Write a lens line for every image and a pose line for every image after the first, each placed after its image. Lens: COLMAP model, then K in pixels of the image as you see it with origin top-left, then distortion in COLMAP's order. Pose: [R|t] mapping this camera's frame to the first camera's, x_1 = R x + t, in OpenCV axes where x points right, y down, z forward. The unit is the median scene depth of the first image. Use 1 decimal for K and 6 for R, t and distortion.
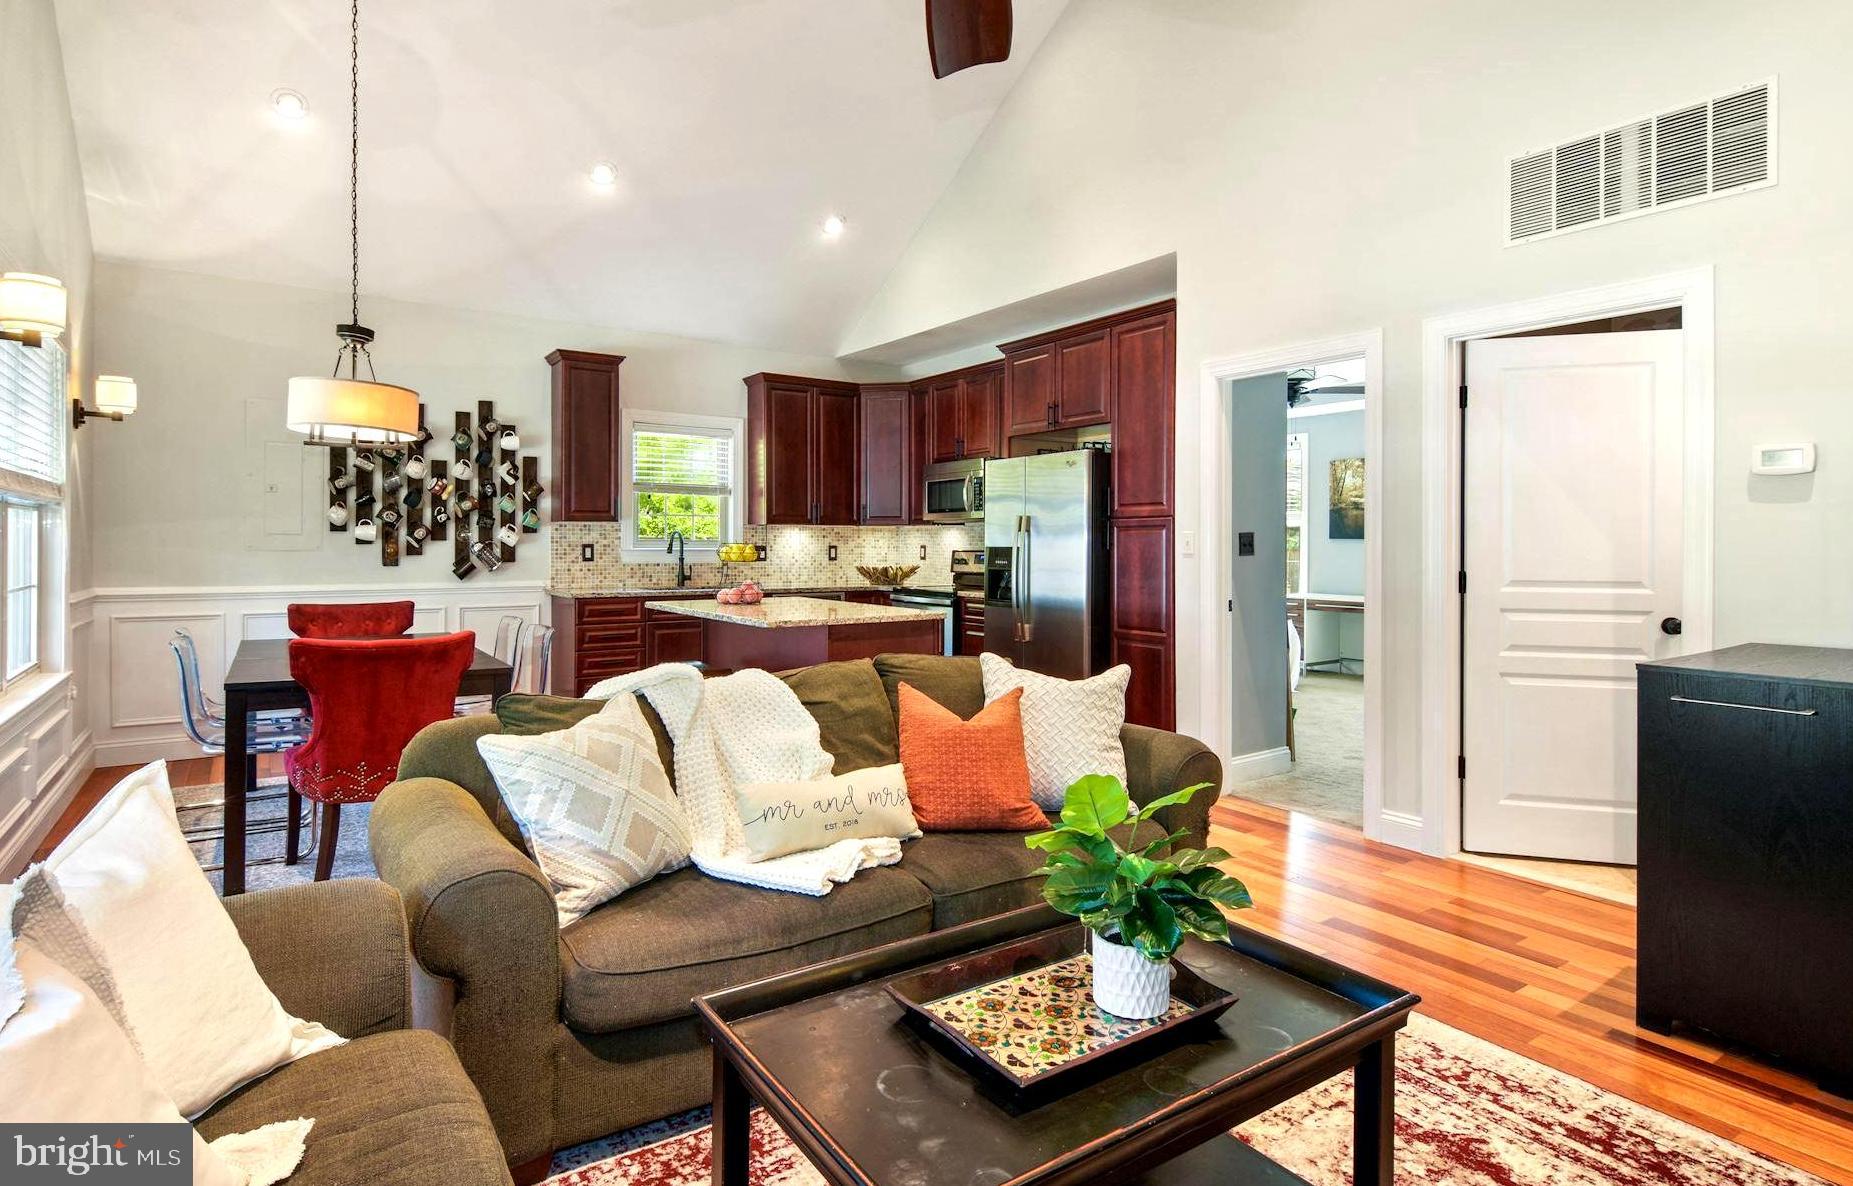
lens RADIAL K [[977.3, 0, 867.7], [0, 977.3, 542.9], [0, 0, 1]] dist [-0.012937, -0.008929]
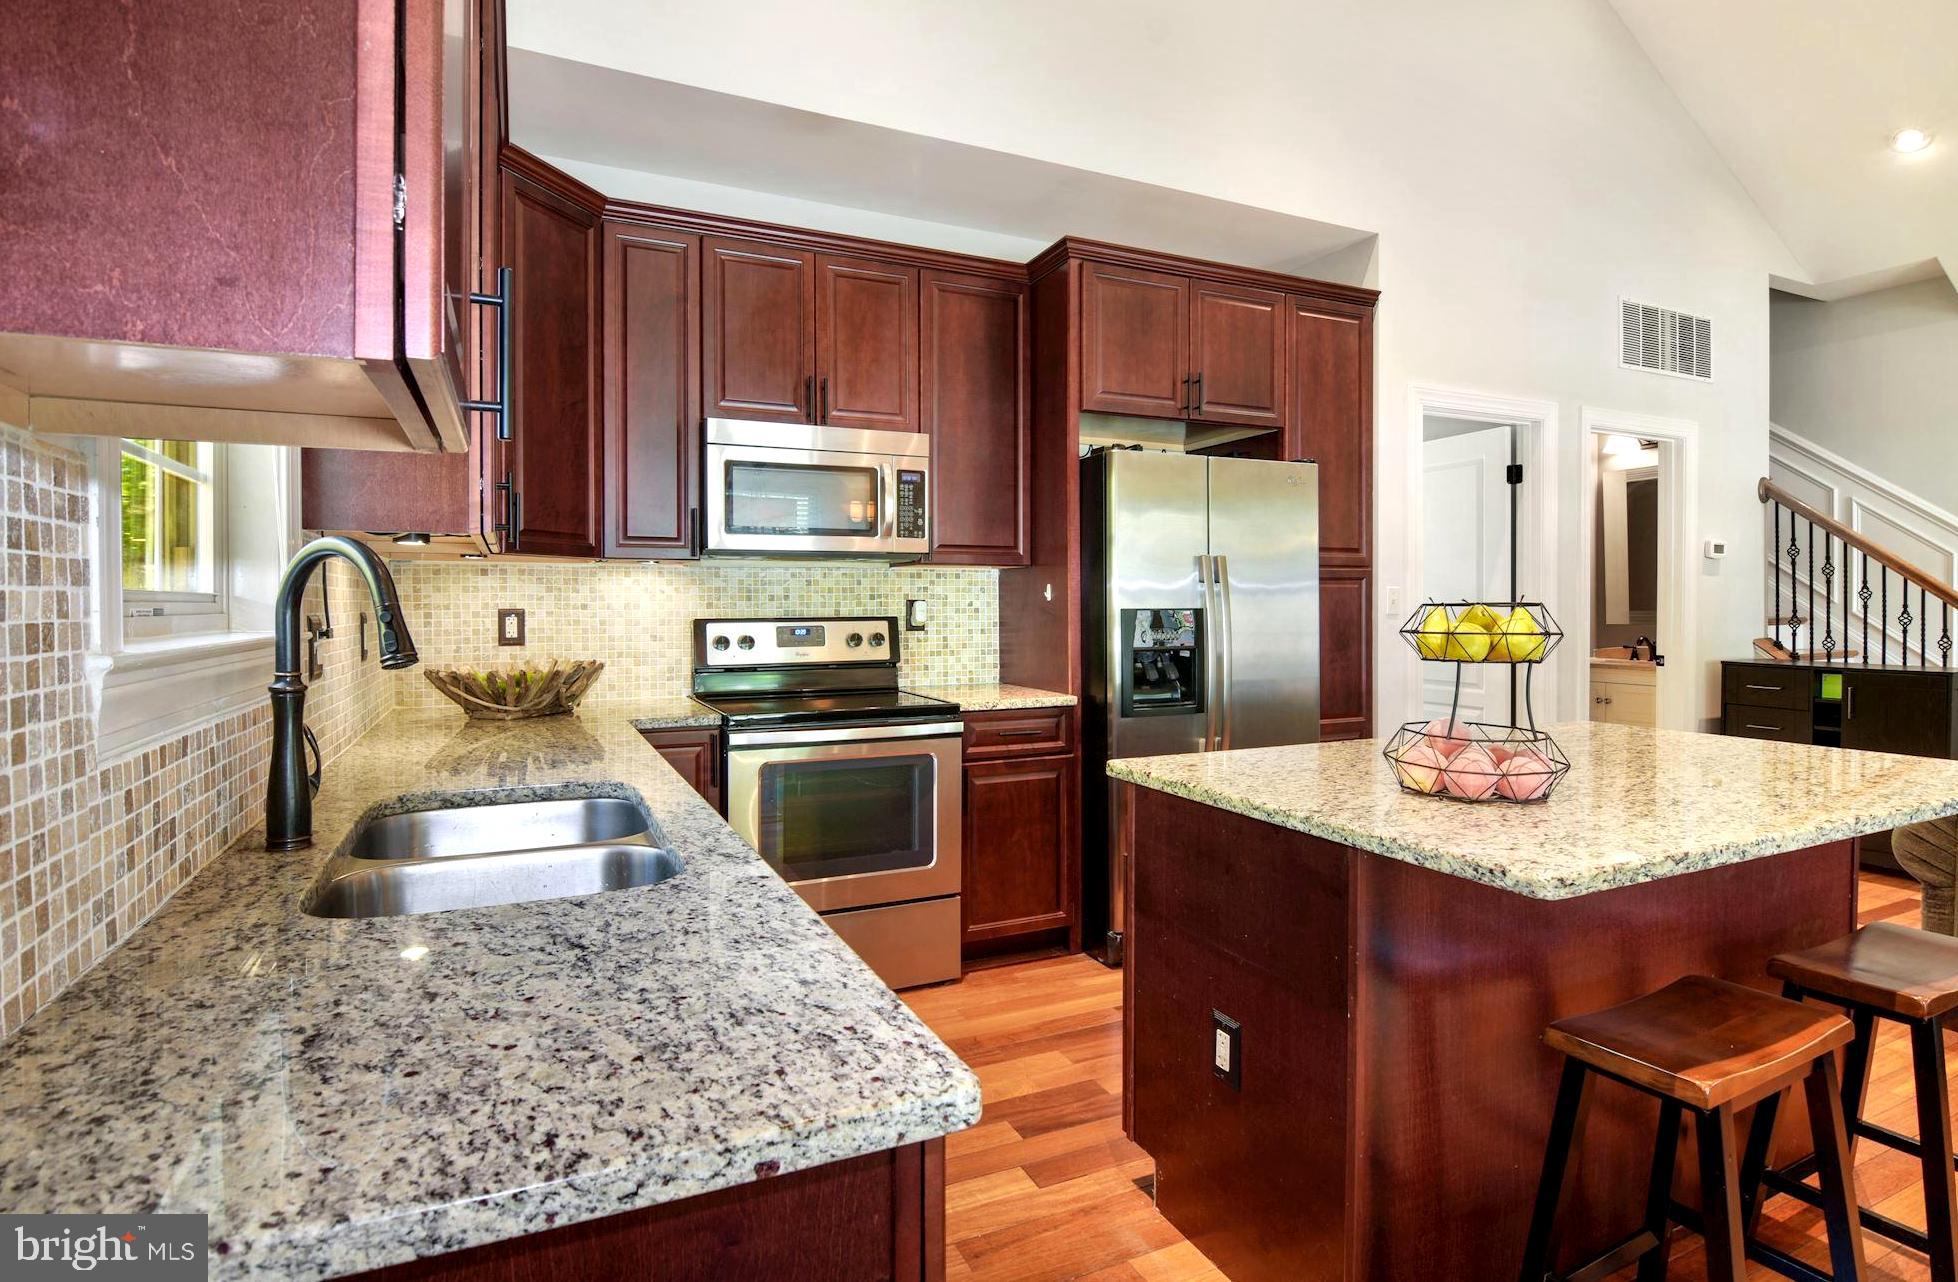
lens RADIAL K [[978.1, 0, 954.0], [0, 978.1, 617.1], [0, 0, 1]] dist [-0.015606, -0.001890]
pose [[0.120356, -0.016951, 0.992586, -0.380652], [0.002018, 0.999856, 0.016831, -0.000979], [-0.992729, -0.000022, 0.120373, 0.916900]]
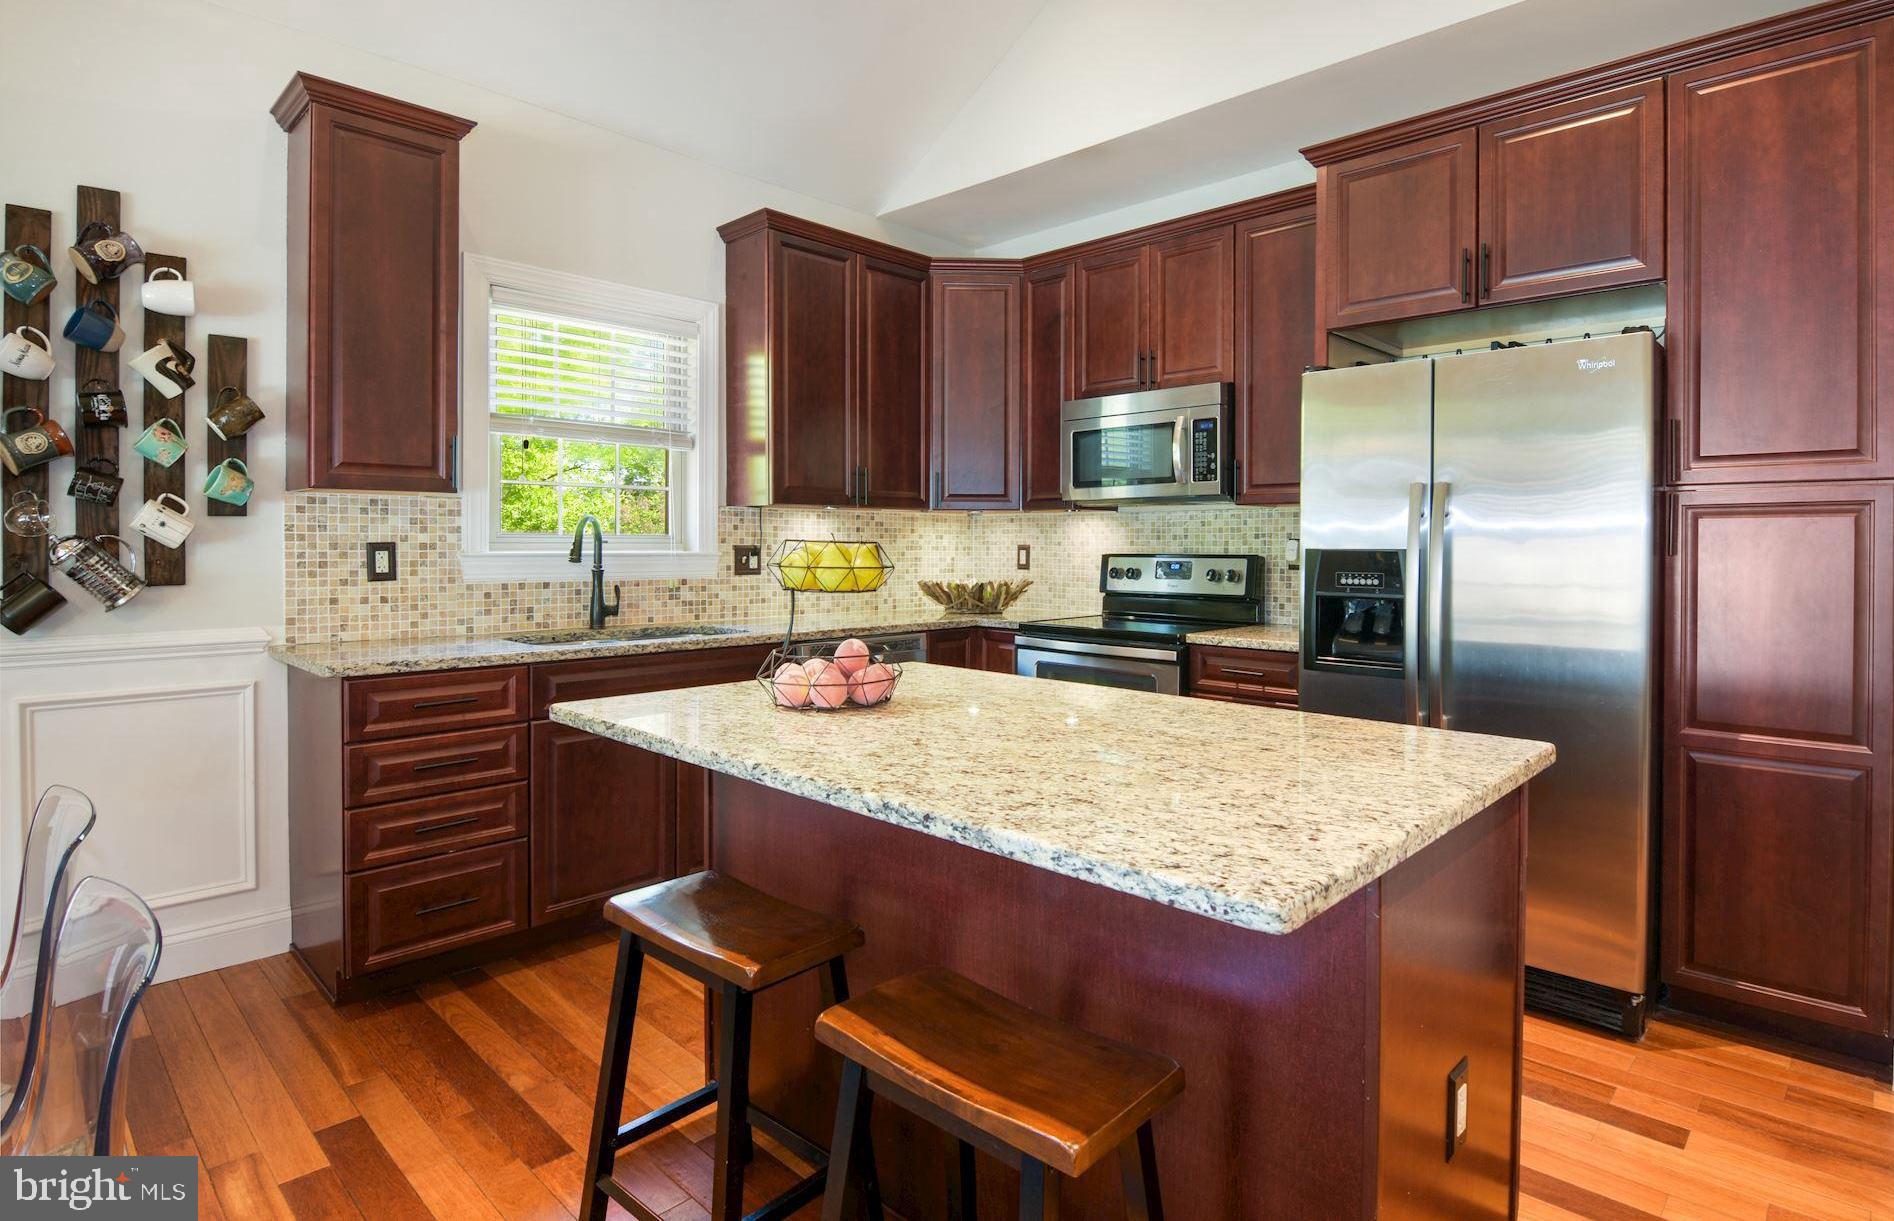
lens RADIAL K [[998.9, 0, 1022.1], [0, 998.9, 548.6], [0, 0, 1]] dist [-0.012937, -0.008929]
pose [[0.961186, -0.000256, 0.275903, -0.132956], [-0.001999, 0.999967, 0.007894, -0.000172], [-0.275895, -0.008139, 0.961153, 0.493672]]
